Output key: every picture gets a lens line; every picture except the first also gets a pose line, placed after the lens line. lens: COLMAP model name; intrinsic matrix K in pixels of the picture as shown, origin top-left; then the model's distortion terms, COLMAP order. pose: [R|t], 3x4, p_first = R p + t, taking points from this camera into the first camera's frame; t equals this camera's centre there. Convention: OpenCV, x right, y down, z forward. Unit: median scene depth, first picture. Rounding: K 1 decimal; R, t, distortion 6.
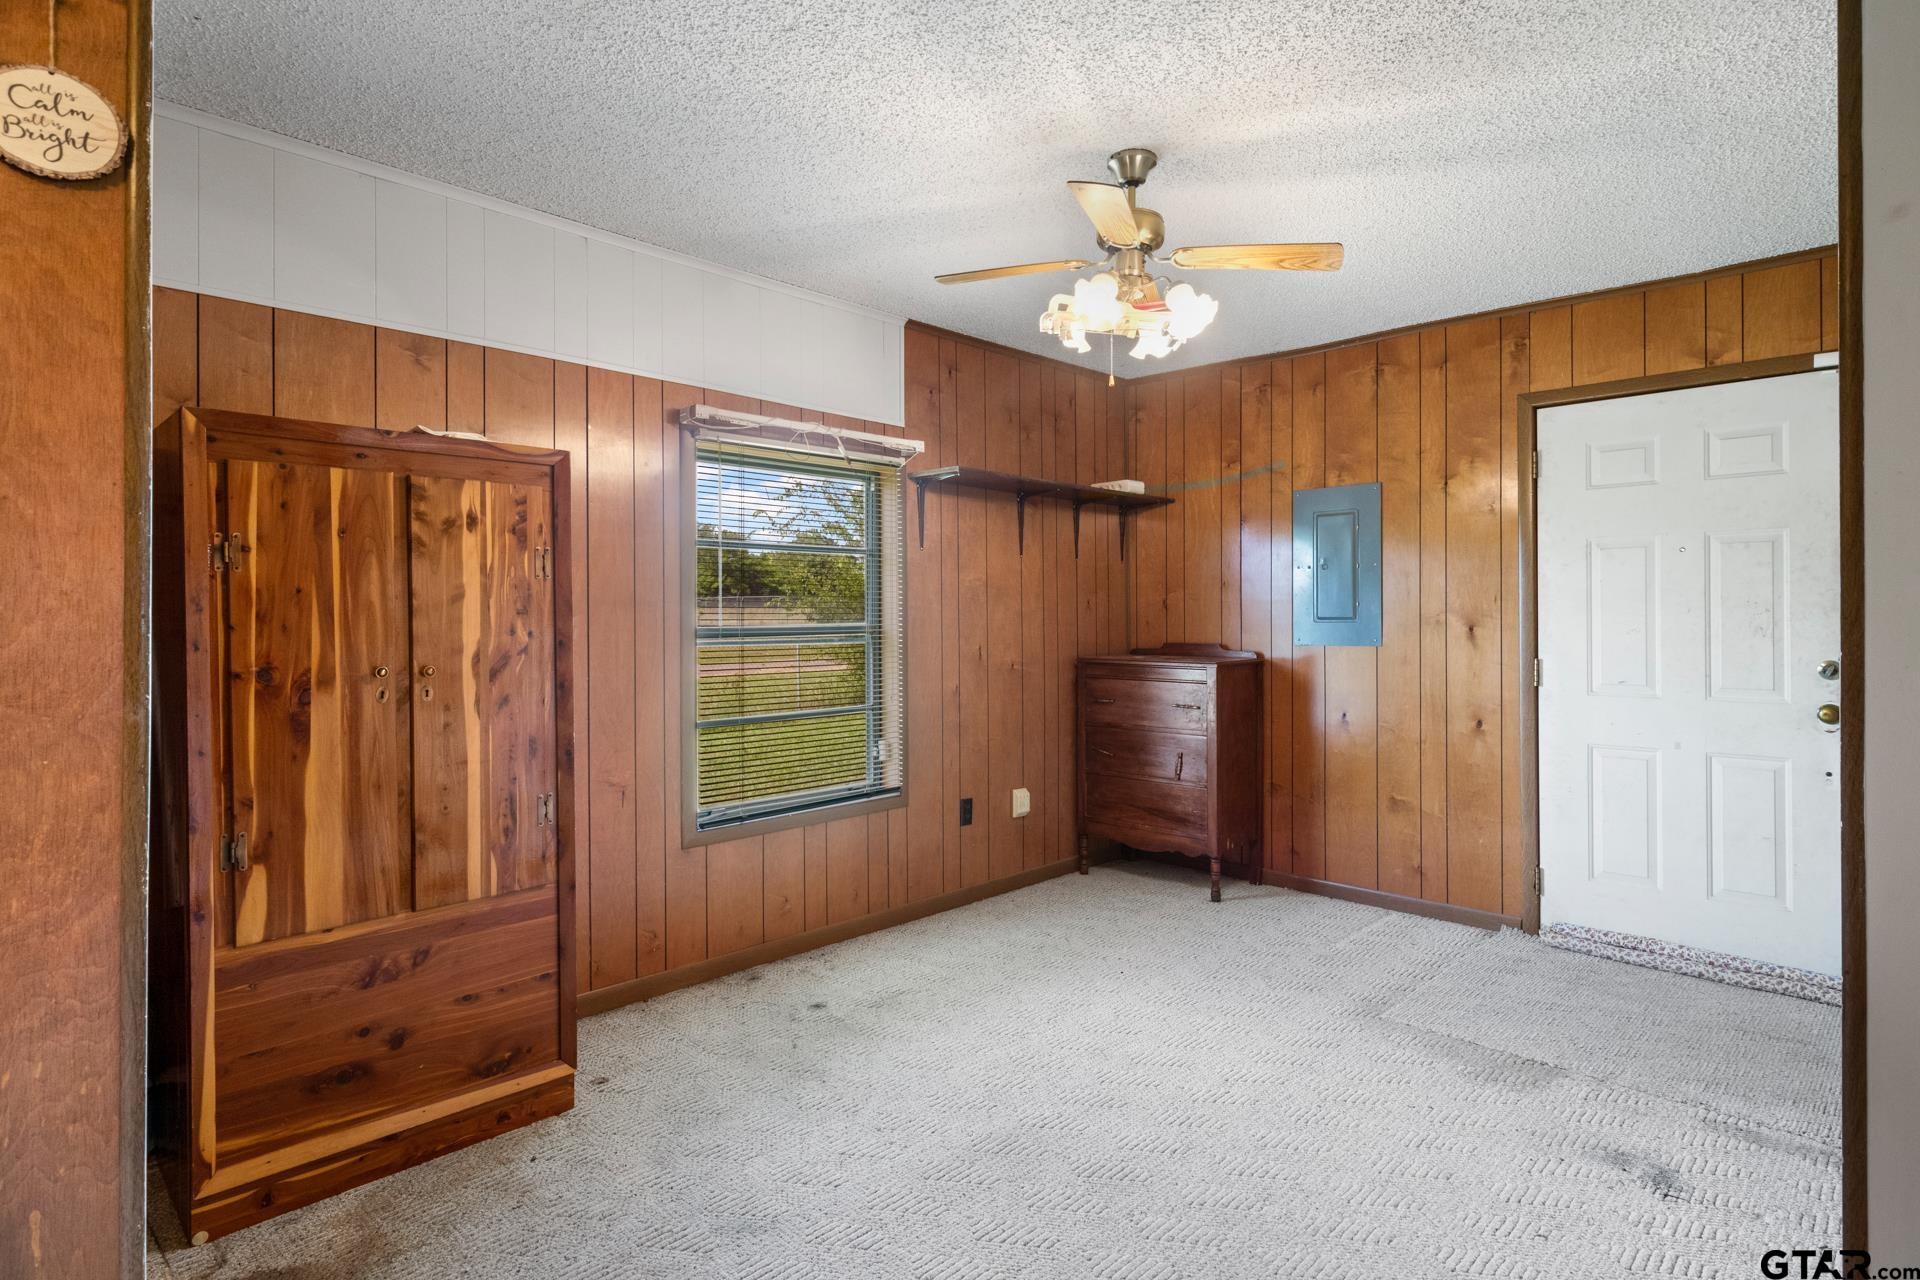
lens RADIAL K [[1015.7, 0, 959.1], [0, 1015.7, 628.0], [0, 0, 1]] dist [-0.007639, 0.000525]
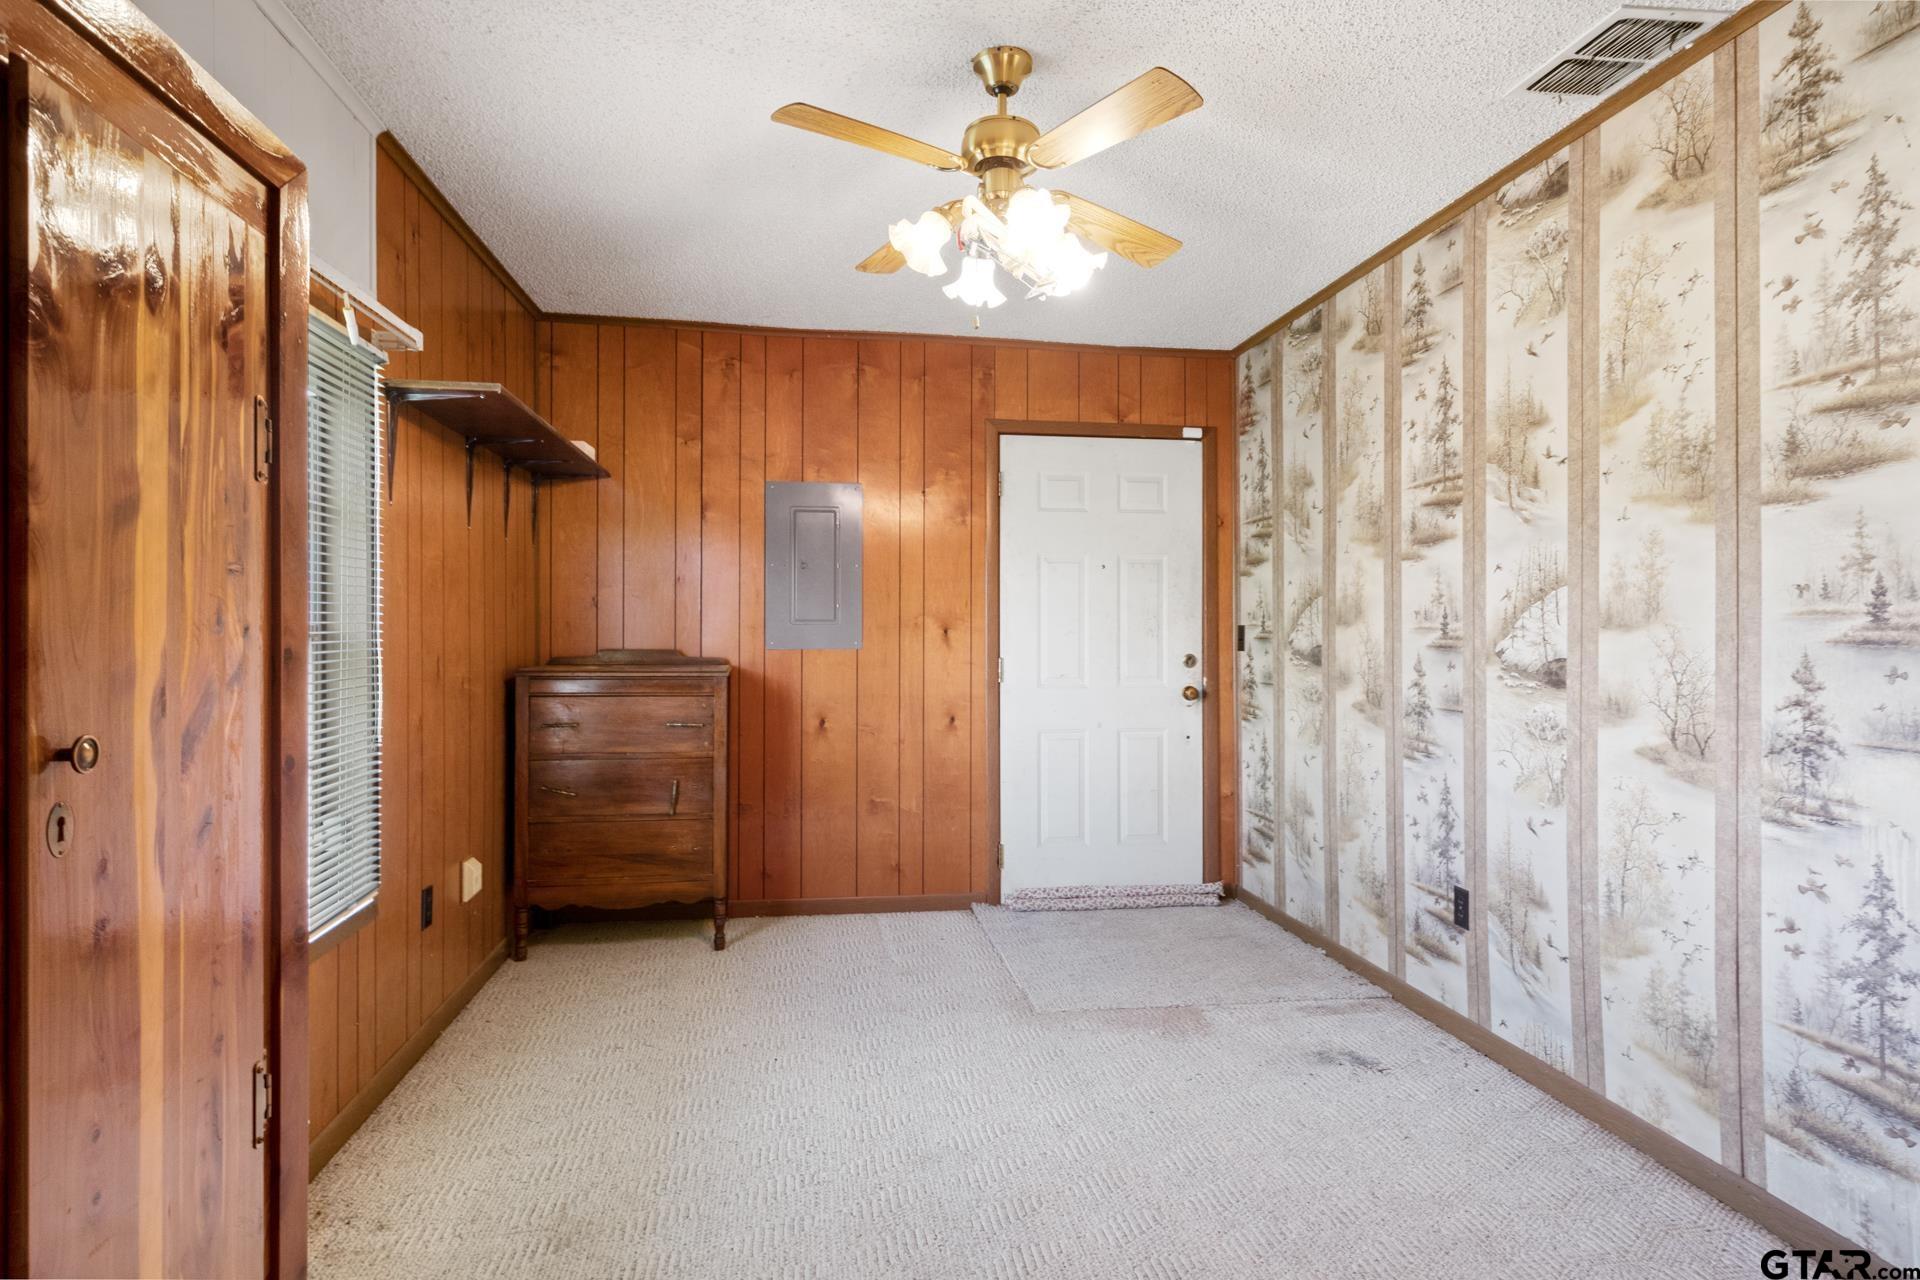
lens RADIAL K [[1015.7, 0, 961.0], [0, 1015.7, 633.5], [0, 0, 1]] dist [-0.007639, 0.000525]
pose [[0.591089, -0.000505, 0.806606, -0.350920], [0.002658, 0.999996, -0.001322, 0.004840], [-0.806602, 0.002926, 0.591088, 0.362837]]
